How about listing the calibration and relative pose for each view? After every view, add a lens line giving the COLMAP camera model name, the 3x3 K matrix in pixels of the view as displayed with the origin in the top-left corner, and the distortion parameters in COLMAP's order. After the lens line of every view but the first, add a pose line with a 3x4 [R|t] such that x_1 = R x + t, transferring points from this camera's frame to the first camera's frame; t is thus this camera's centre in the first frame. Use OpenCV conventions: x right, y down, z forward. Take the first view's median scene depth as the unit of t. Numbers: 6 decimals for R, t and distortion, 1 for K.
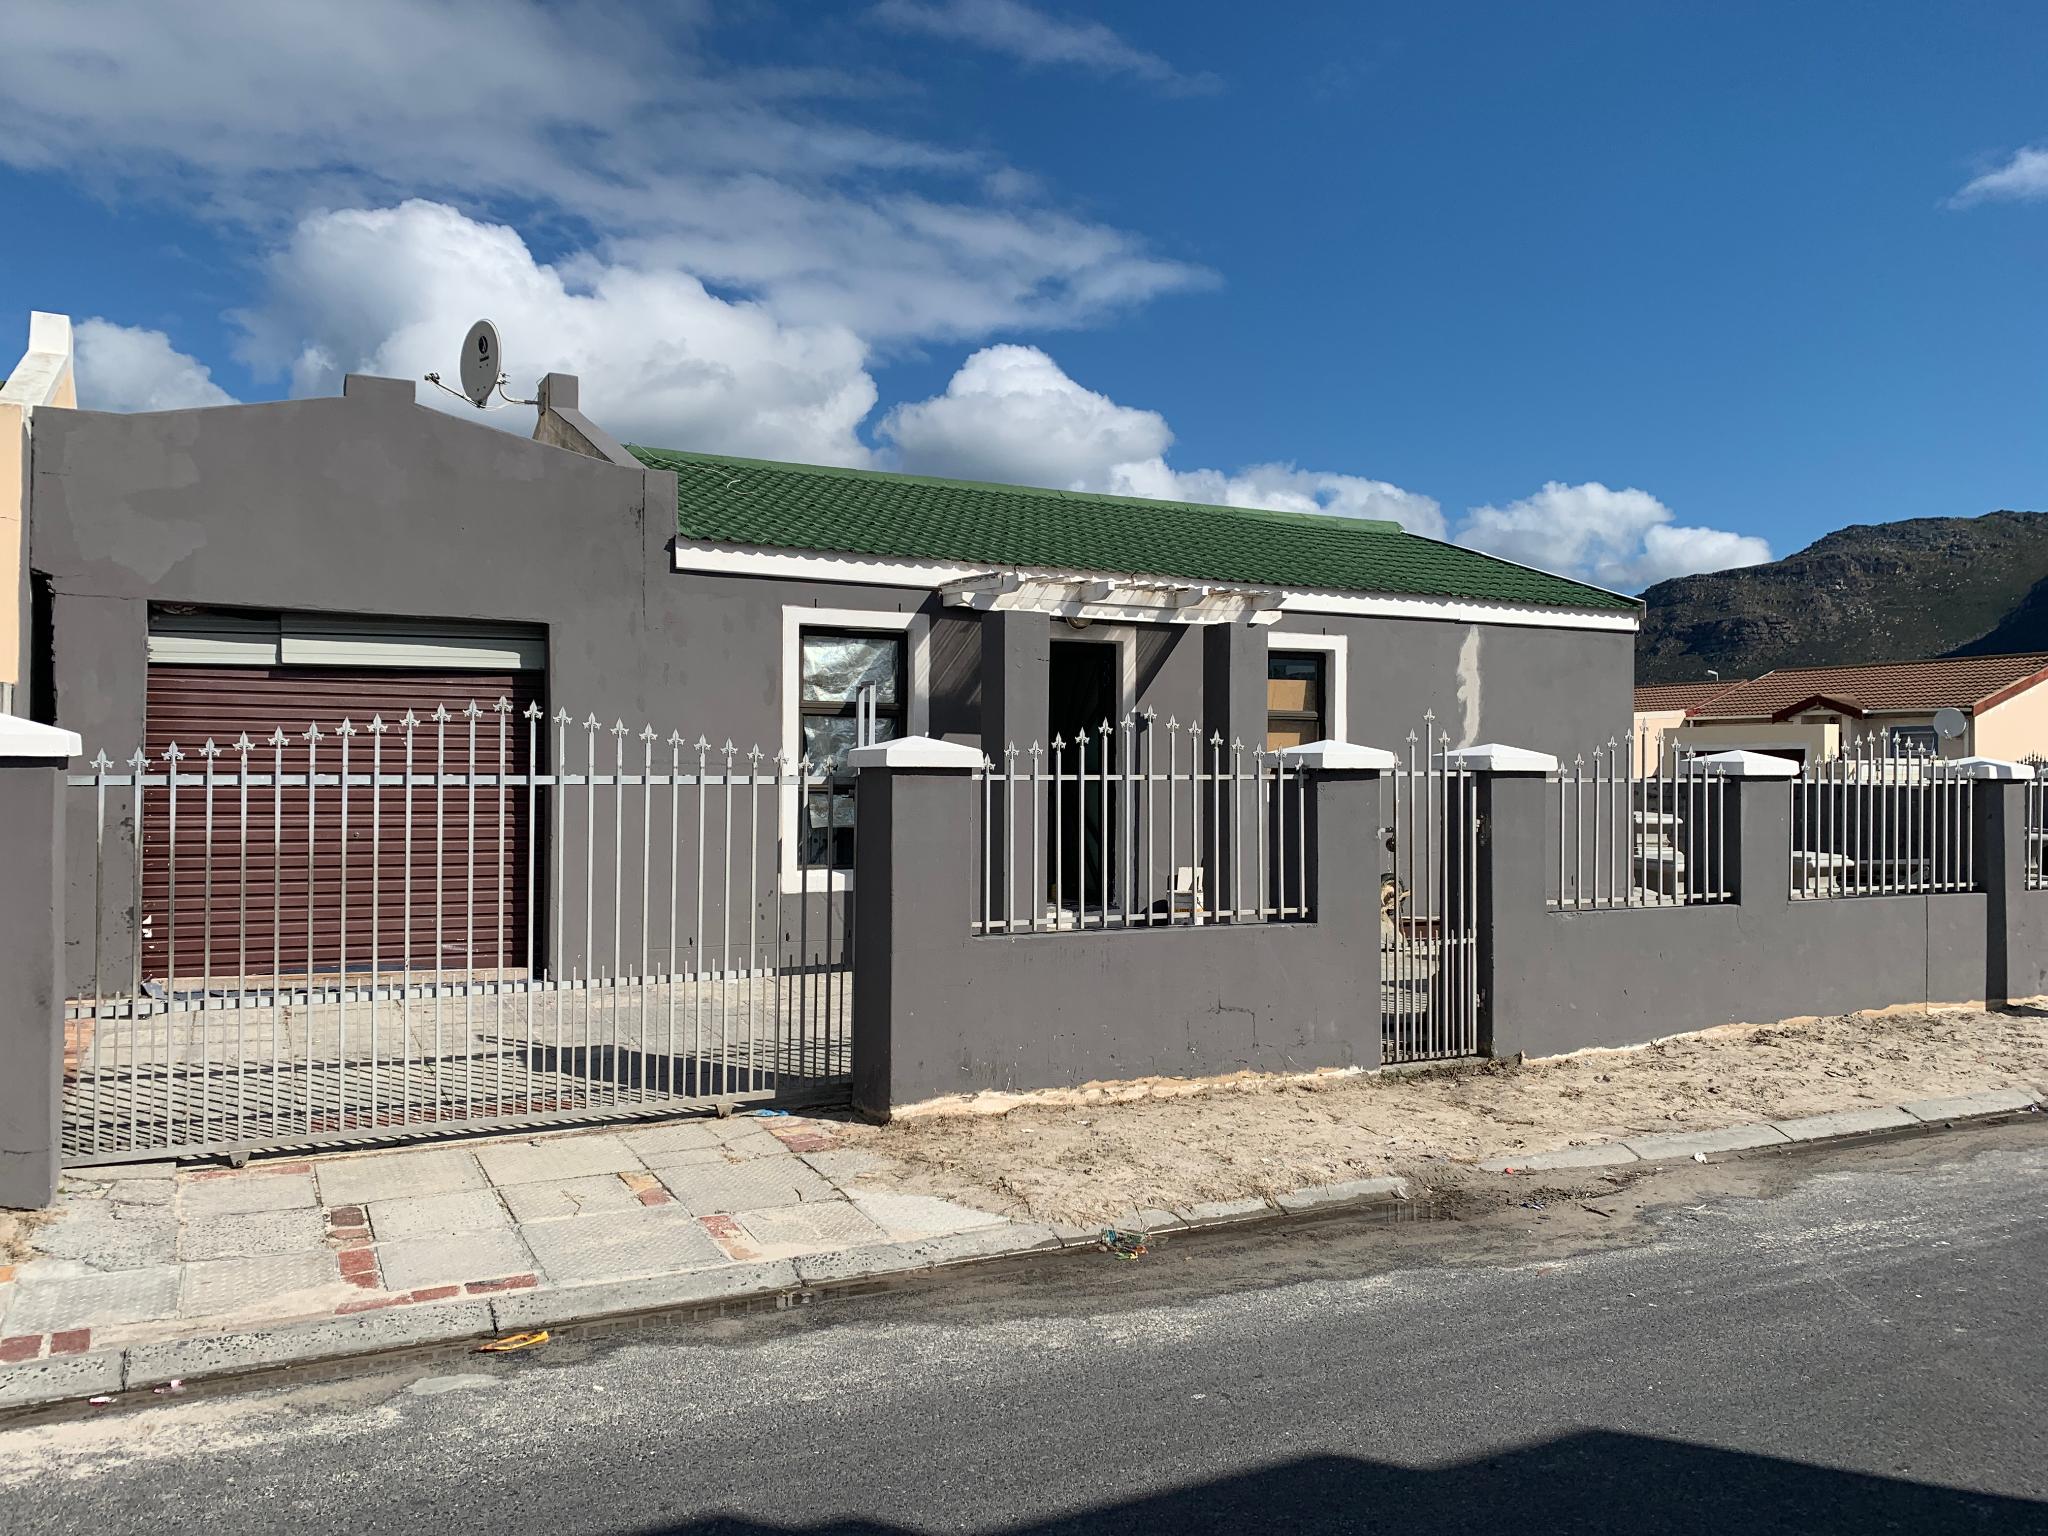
lens RADIAL K [[1576.7, 0, 1024.0], [0, 1576.7, 768.0], [0, 0, 1]] dist [0.010997, -0.001987]
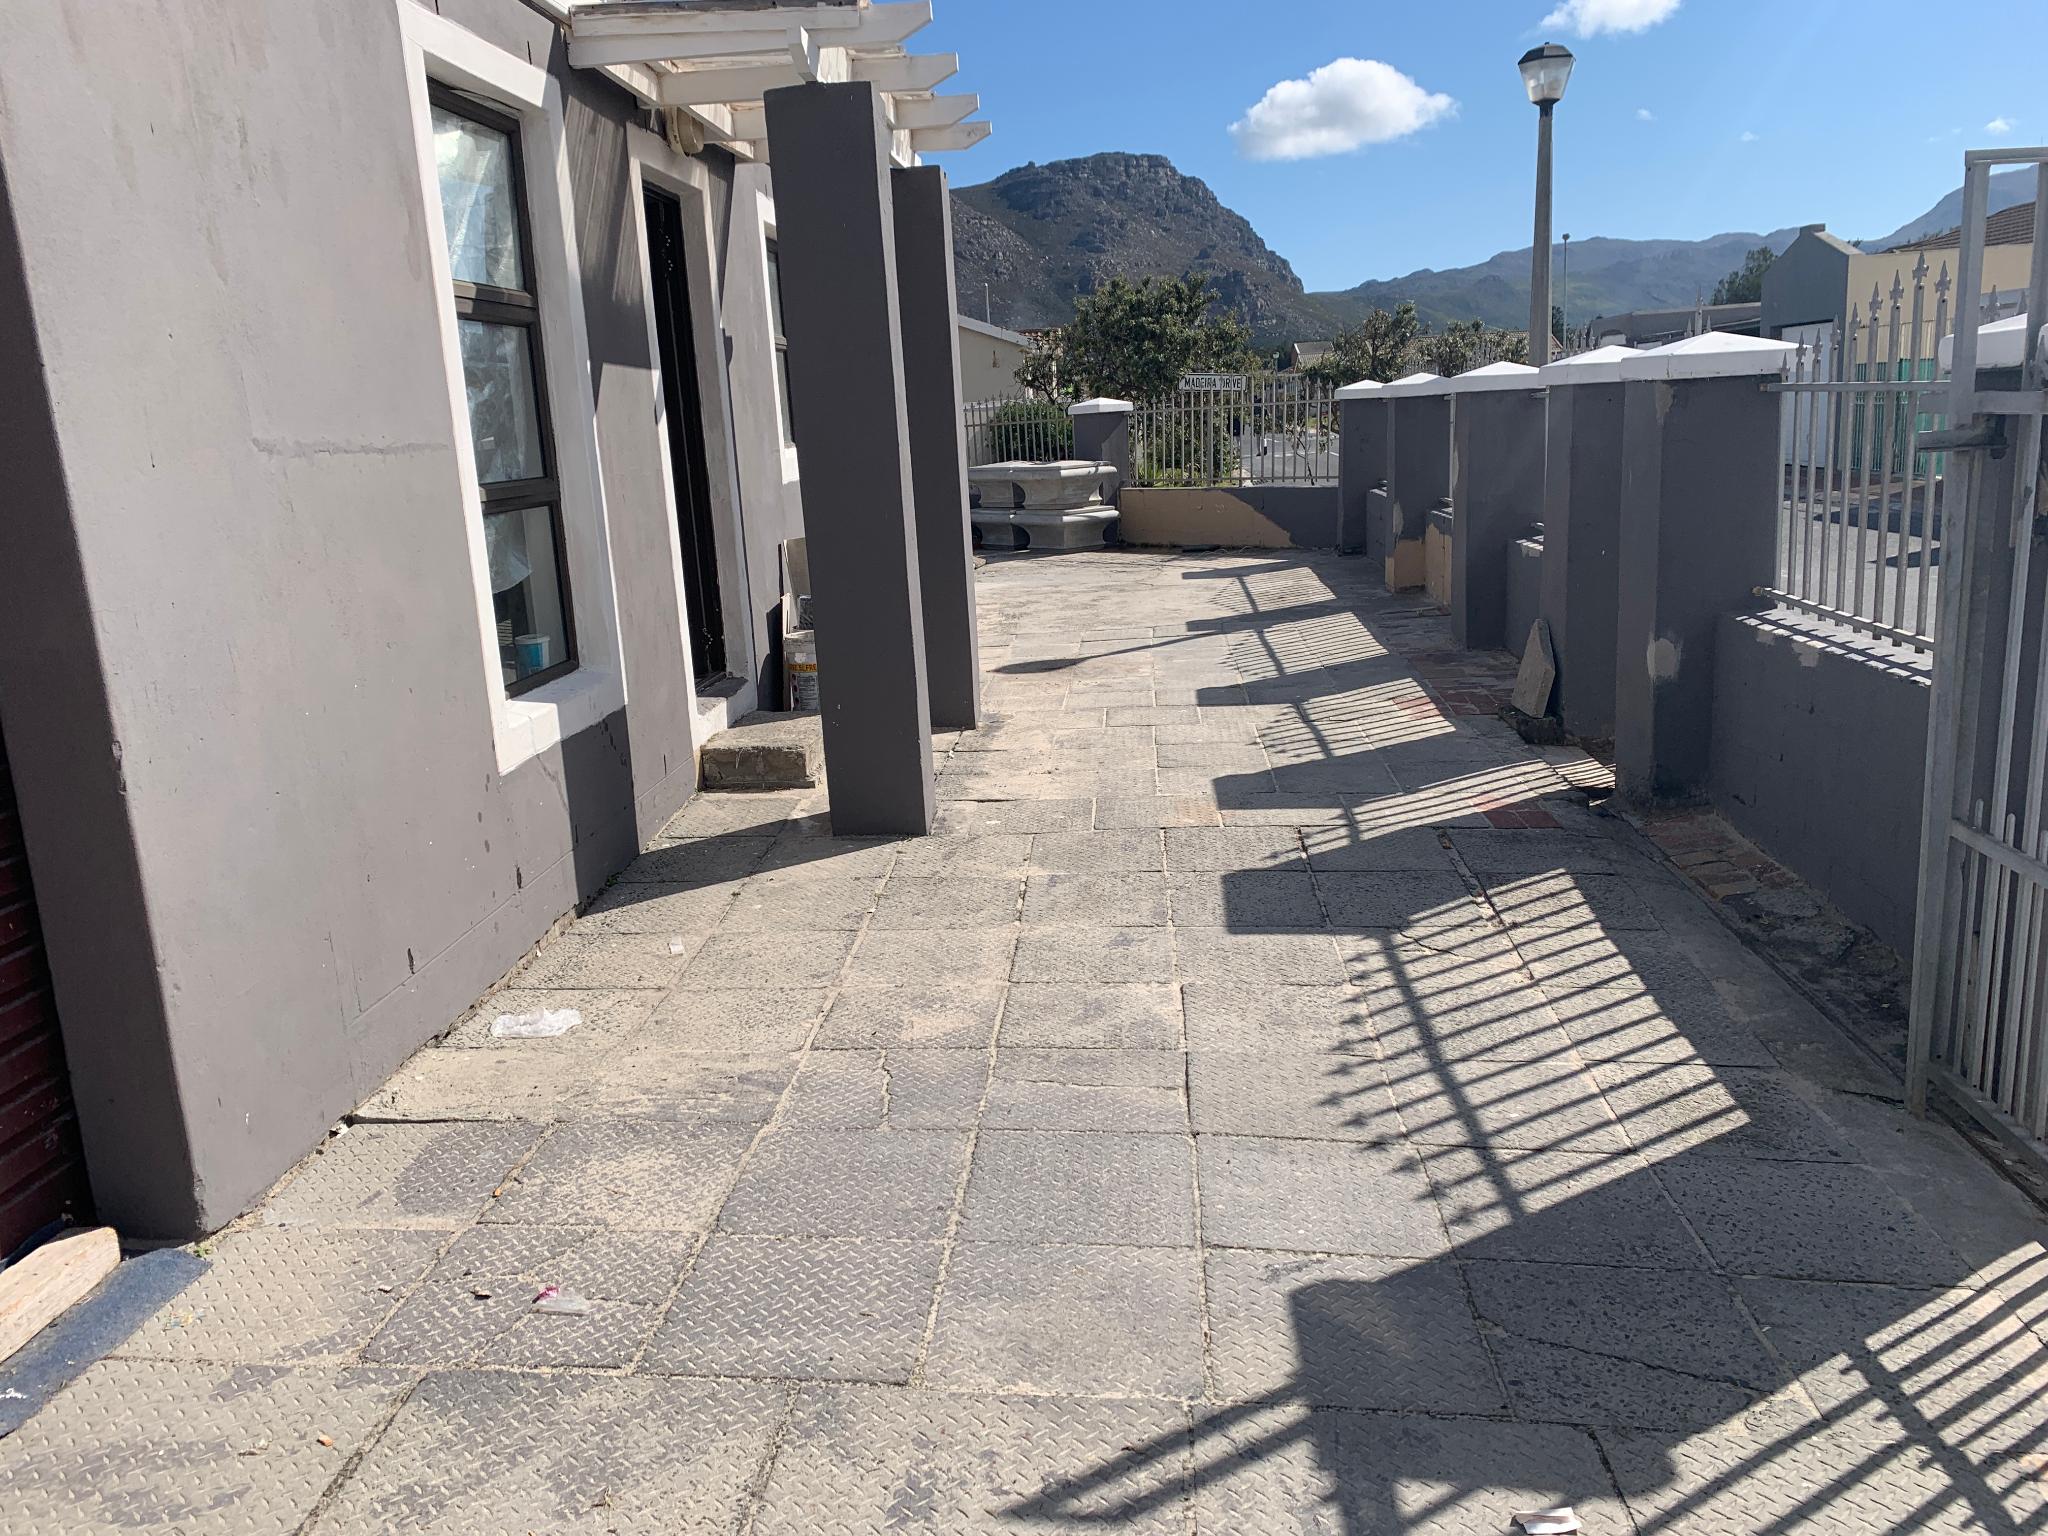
lens RADIAL K [[1571.3, 0, 1024.0], [0, 1571.3, 768.0], [0, 0, 1]] dist [0.021641, 0.004577]
pose [[0.531479, -0.233112, 0.814364, -0.397076], [0.083818, 0.971142, 0.223287, 0.001209], [-0.842915, -0.050414, 0.535680, 0.648459]]
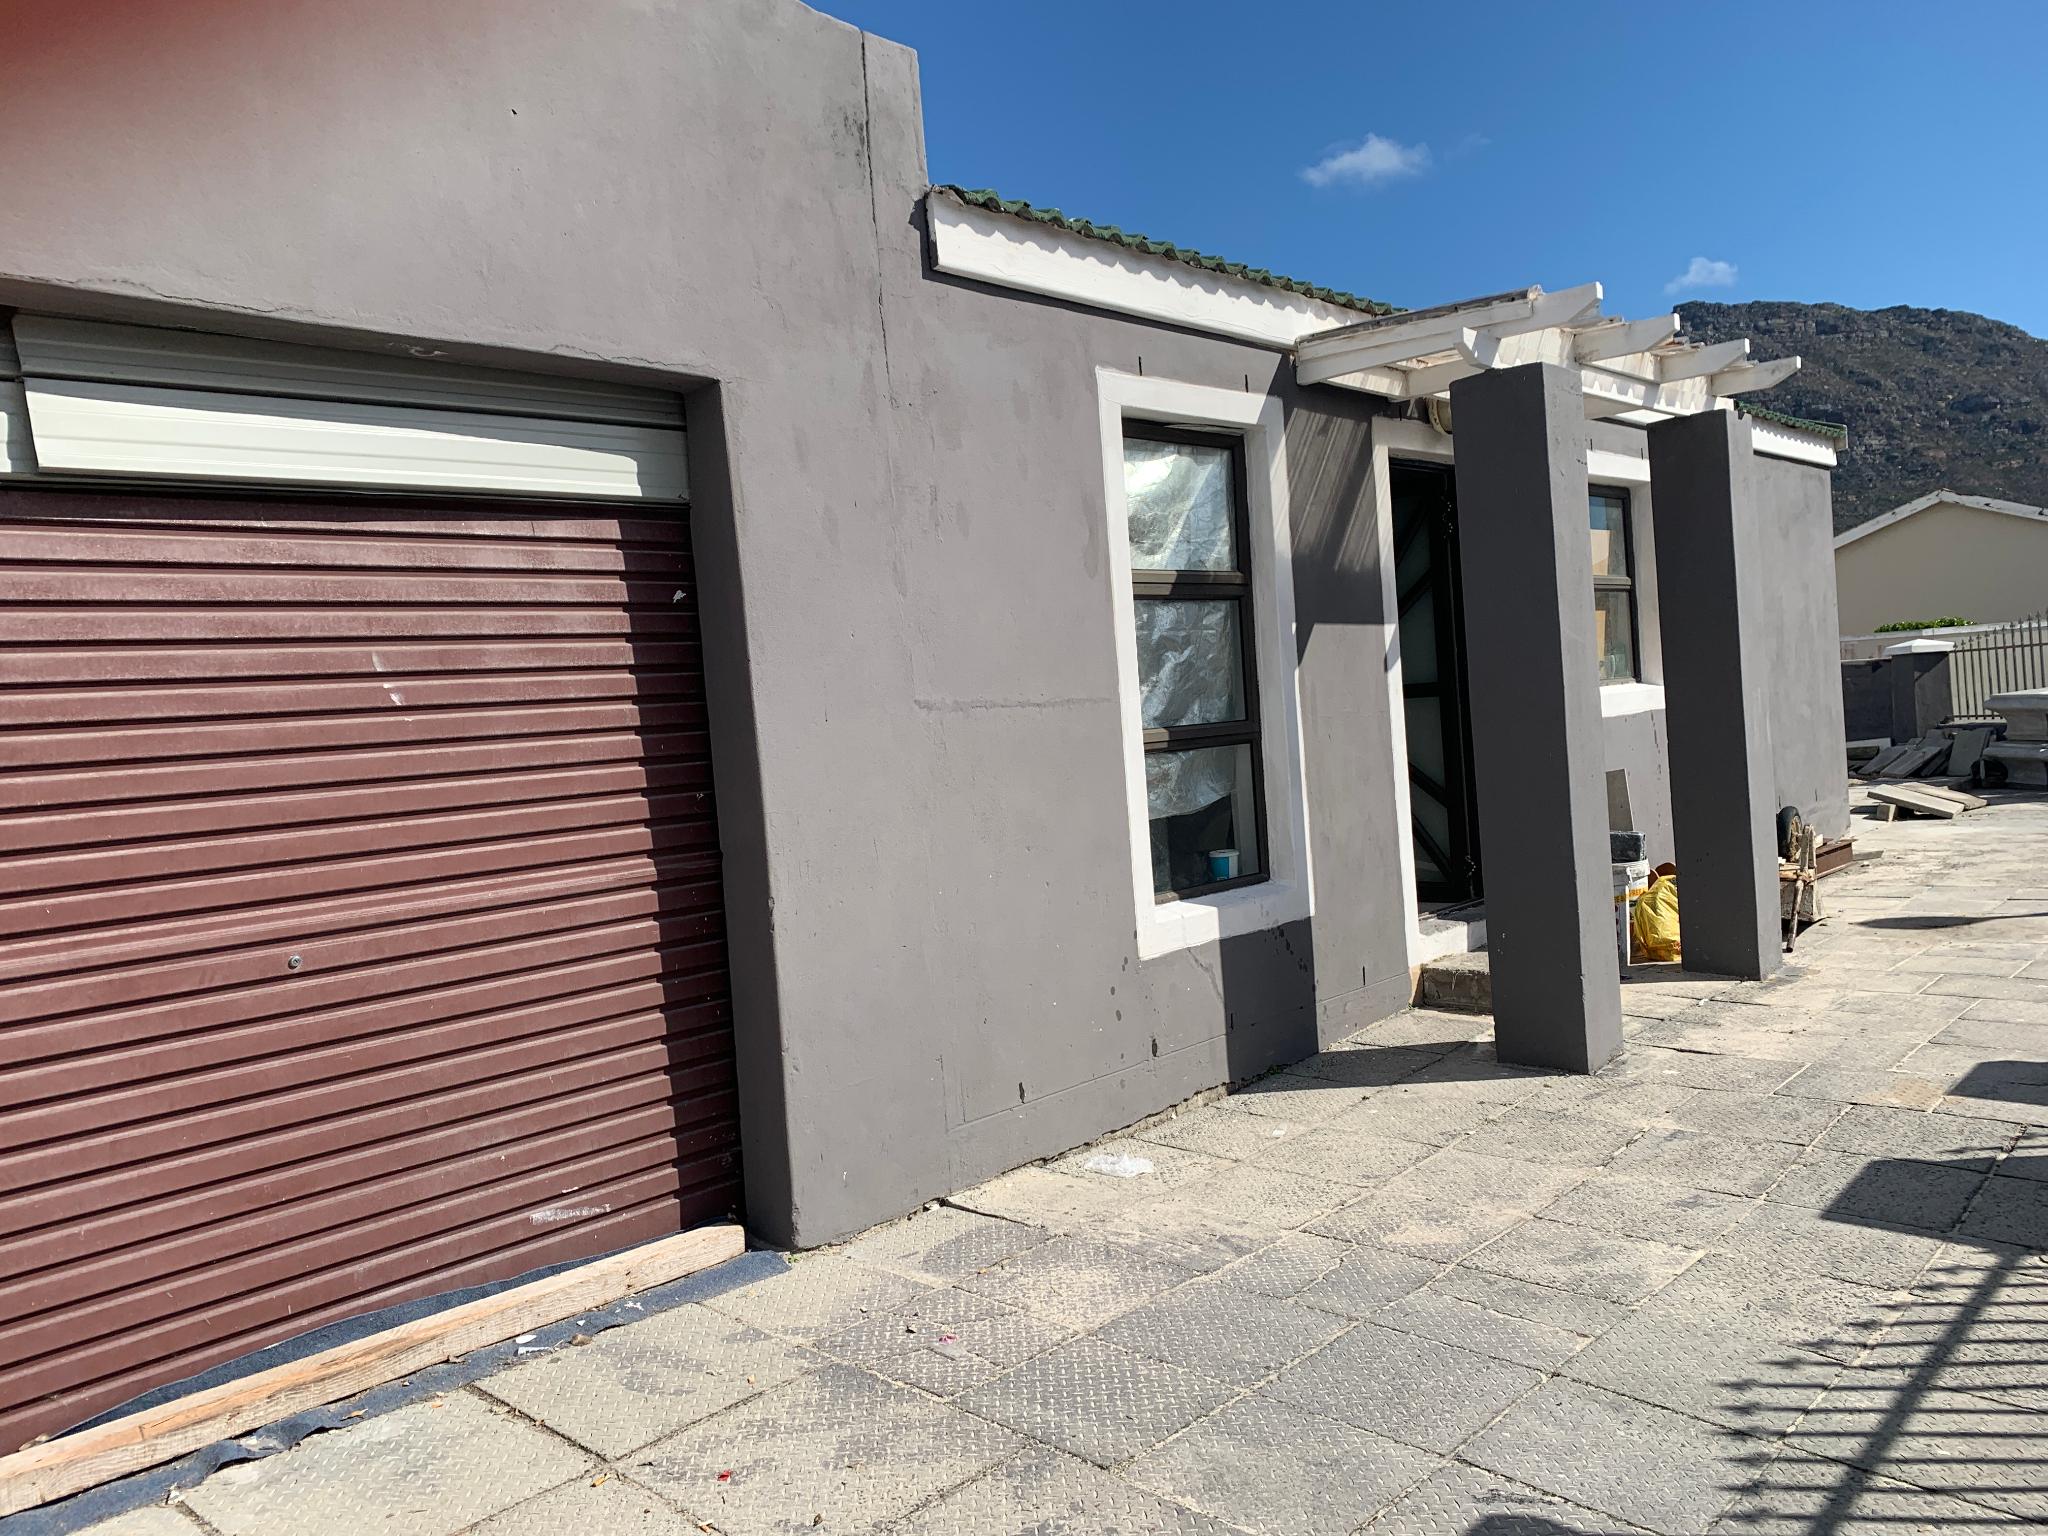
lens RADIAL K [[1580.3, 0, 1019.2], [0, 1580.3, 793.8], [0, 0, 1]] dist [0.098495, -0.114585]
pose [[0.936150, -0.102450, 0.336343, -0.340435], [0.095391, 0.994734, 0.037492, 0.006918], [-0.338413, -0.003014, 0.940993, 0.525709]]
